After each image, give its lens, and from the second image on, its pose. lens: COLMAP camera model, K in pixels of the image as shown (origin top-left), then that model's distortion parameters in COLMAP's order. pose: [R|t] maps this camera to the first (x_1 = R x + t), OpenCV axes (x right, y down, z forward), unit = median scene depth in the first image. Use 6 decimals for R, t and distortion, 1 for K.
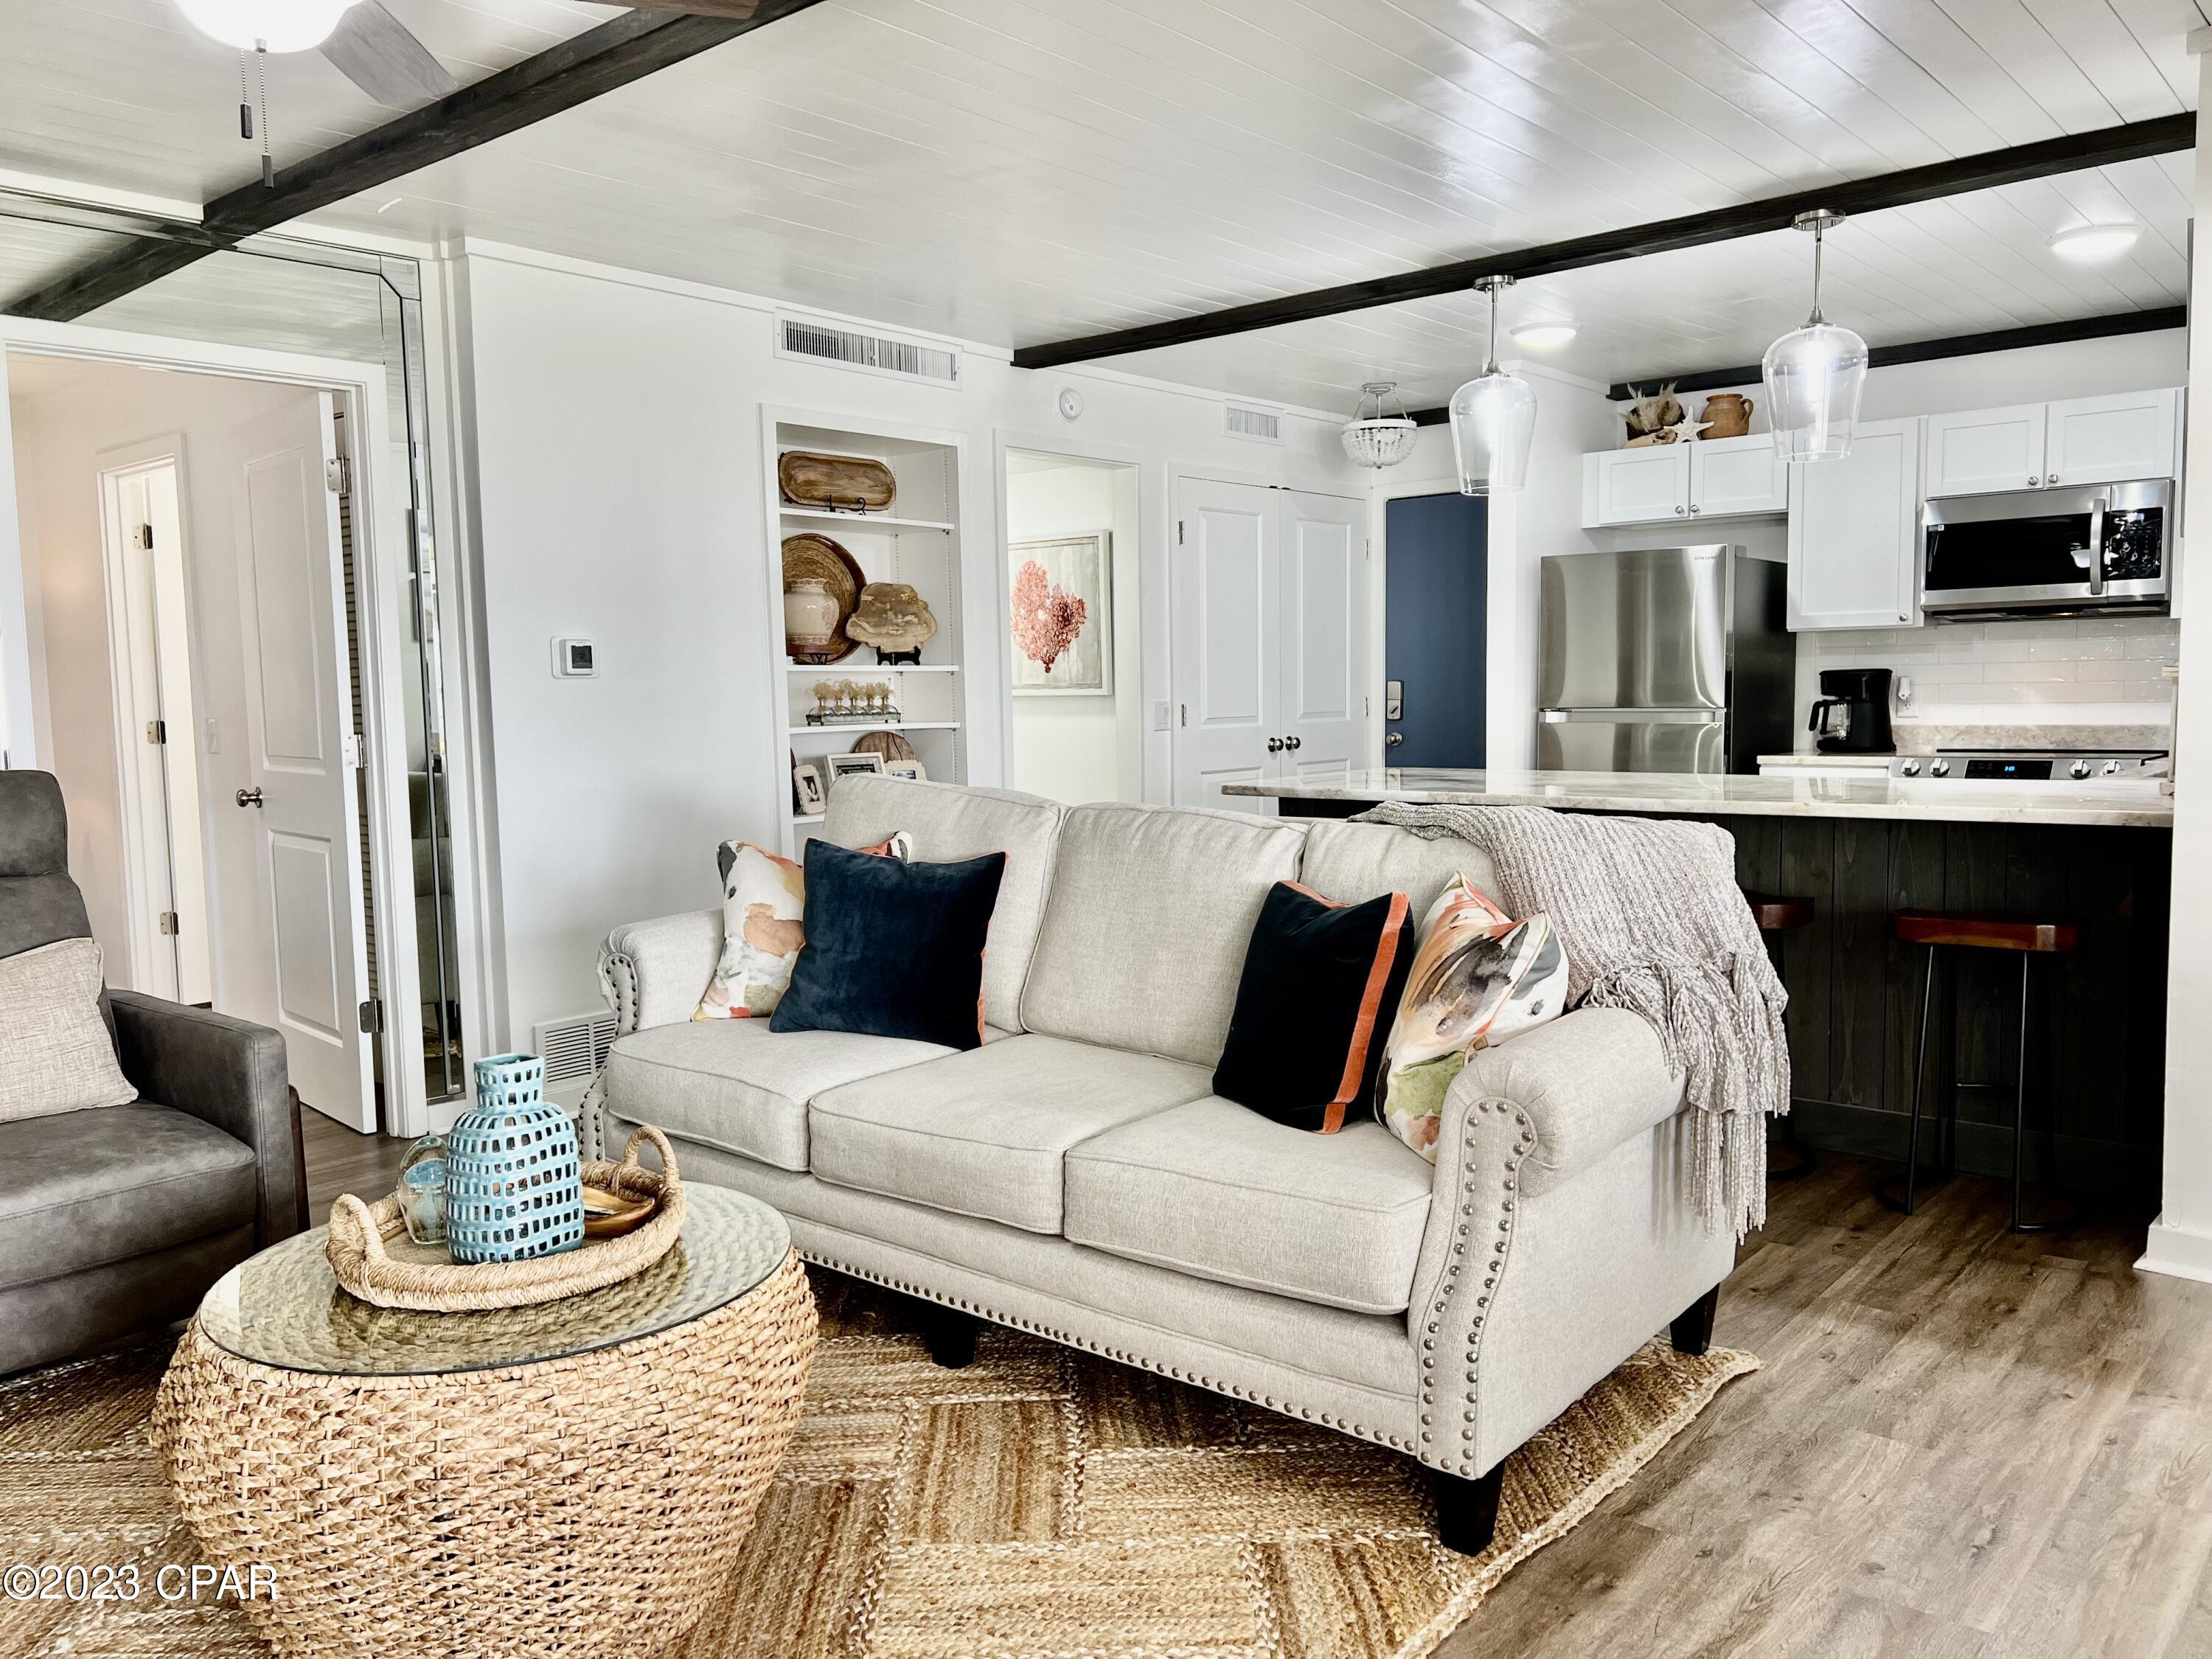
lens RADIAL K [[1664.3, 0, 1112.9], [0, 1664.3, 842.6], [0, 0, 1]] dist [0.029236, -0.018995]
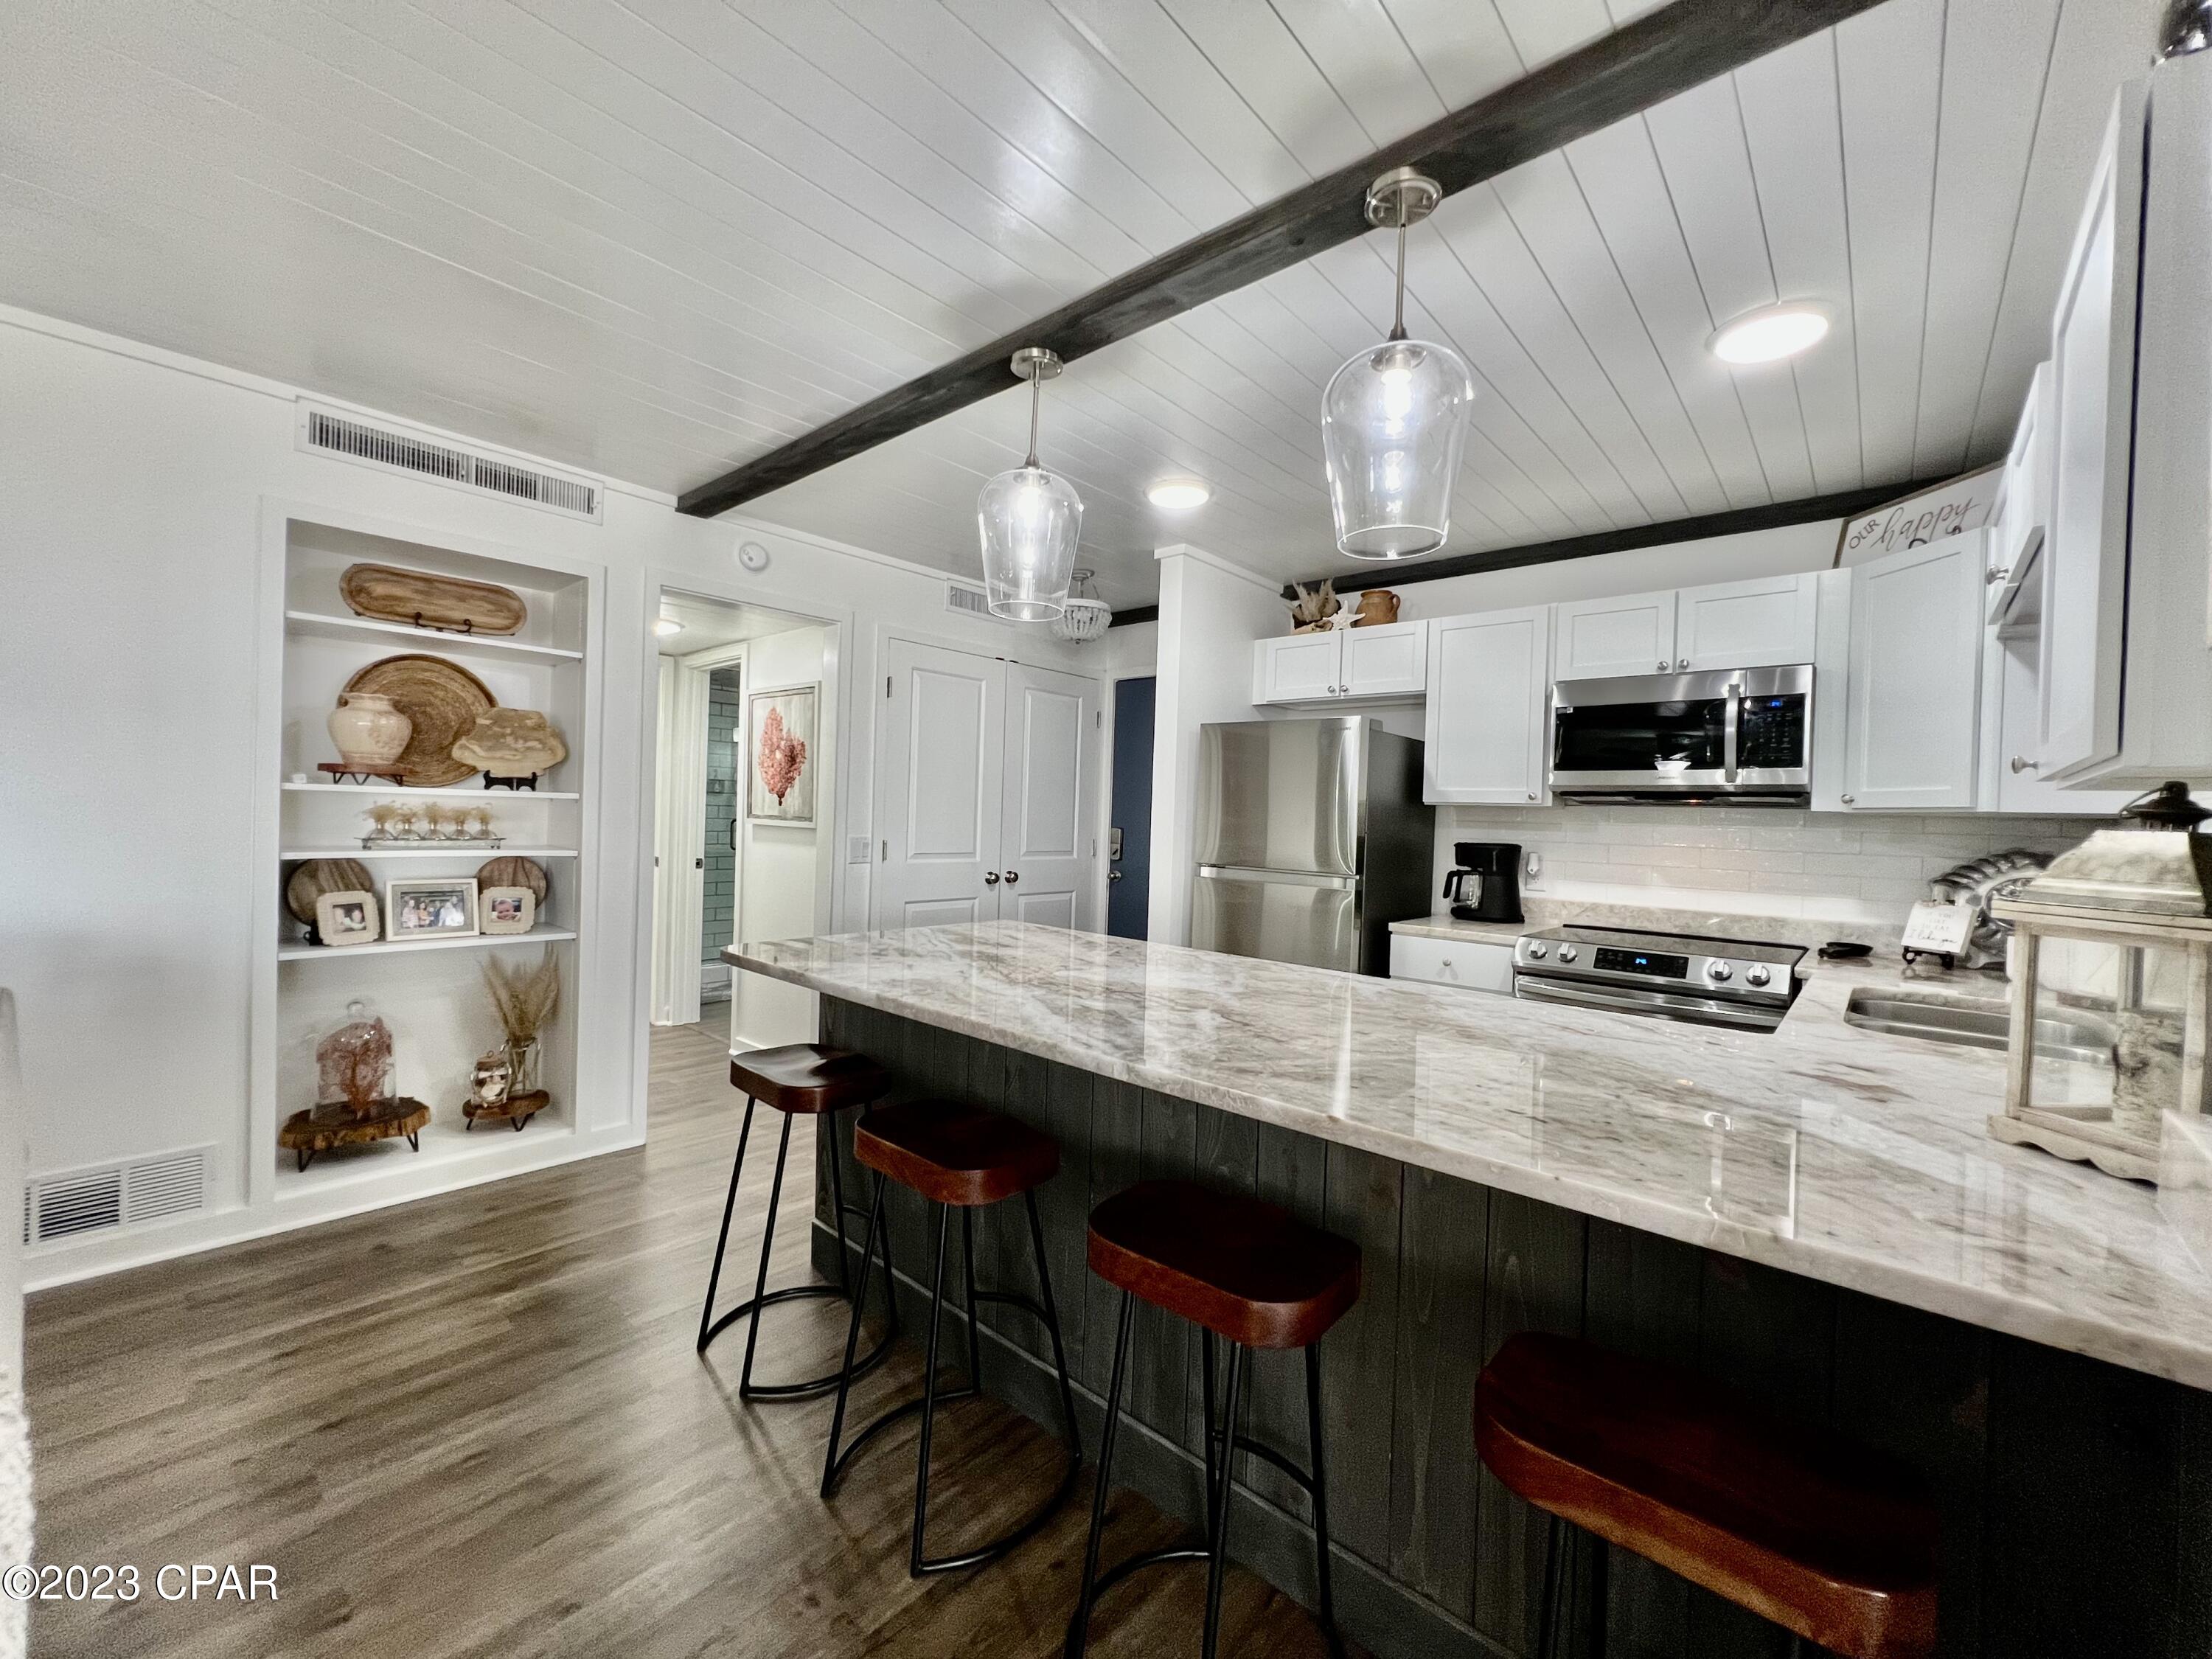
lens RADIAL K [[891.8, 0, 1103.6], [0, 891.8, 825.0], [0, 0, 1]] dist [-0.002320, 0.000060]
pose [[0.998532, 0.051996, -0.015173, 0.230400], [-0.053067, 0.995234, -0.081818, -0.061363], [0.010847, 0.082503, 0.996532, 0.478009]]
